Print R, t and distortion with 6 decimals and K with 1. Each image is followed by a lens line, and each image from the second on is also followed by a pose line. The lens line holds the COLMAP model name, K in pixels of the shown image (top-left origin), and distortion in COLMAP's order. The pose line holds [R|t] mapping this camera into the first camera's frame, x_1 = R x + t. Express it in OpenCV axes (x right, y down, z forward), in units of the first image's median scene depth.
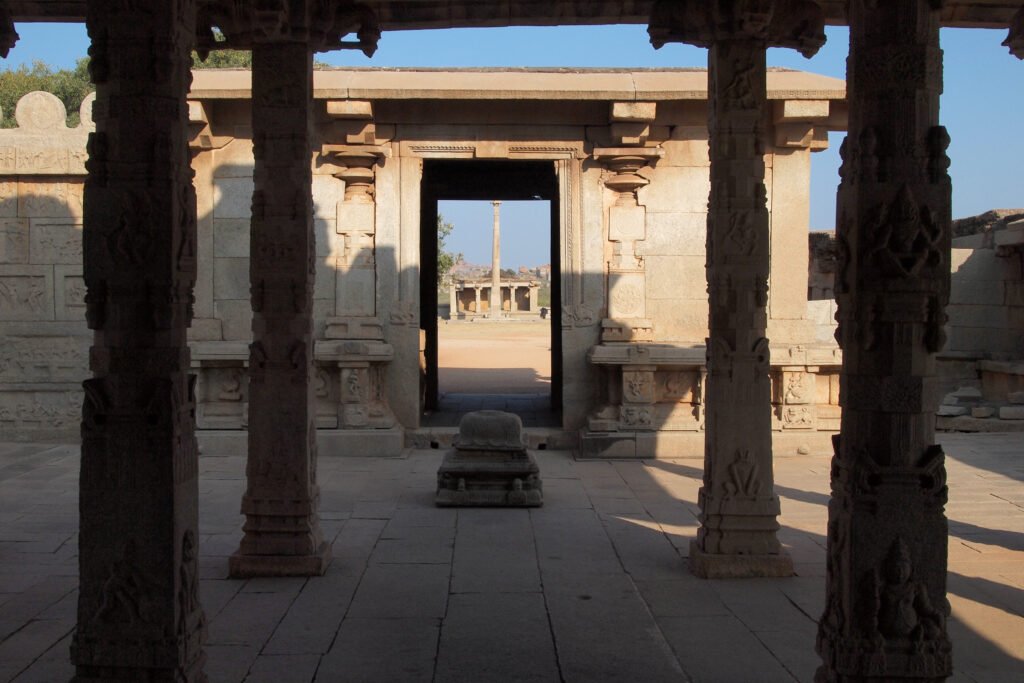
lens RADIAL K [[1200.2, 0, 512.0], [0, 1200.2, 341.5], [0, 0, 1]] dist [-0.012132, -0.011510]
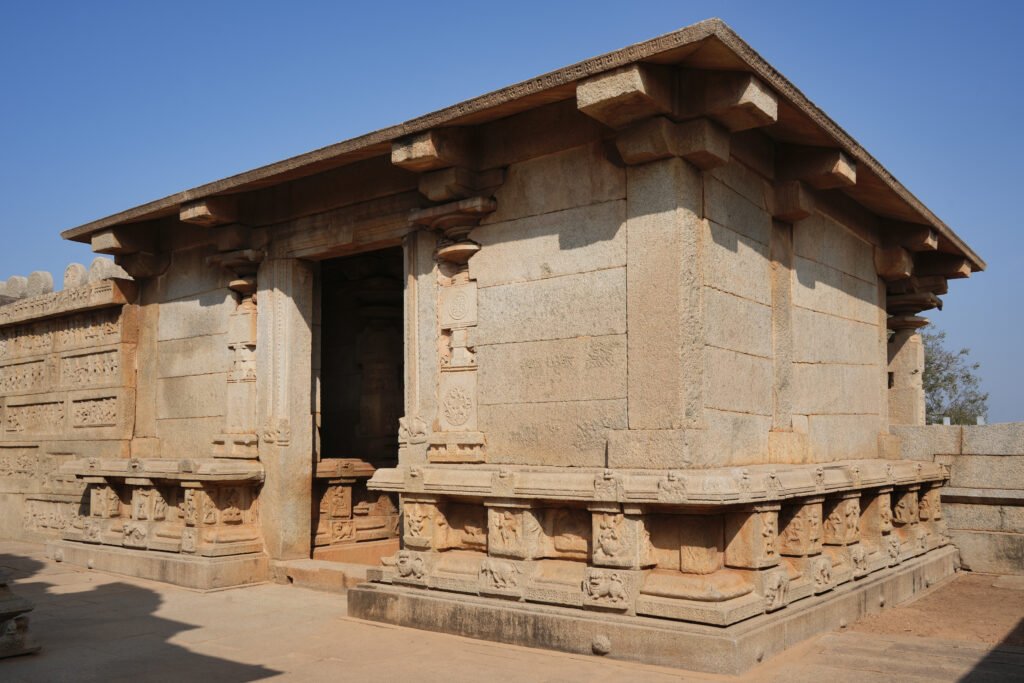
lens RADIAL K [[878.8, 0, 503.1], [0, 878.8, 405.5], [0, 0, 1]] dist [0.002469, 0.005633]
pose [[0.781018, -0.032830, -0.623645, 0.460346], [-0.024031, 0.996298, -0.082543, 0.008852], [0.624046, 0.079455, 0.777338, 0.595647]]
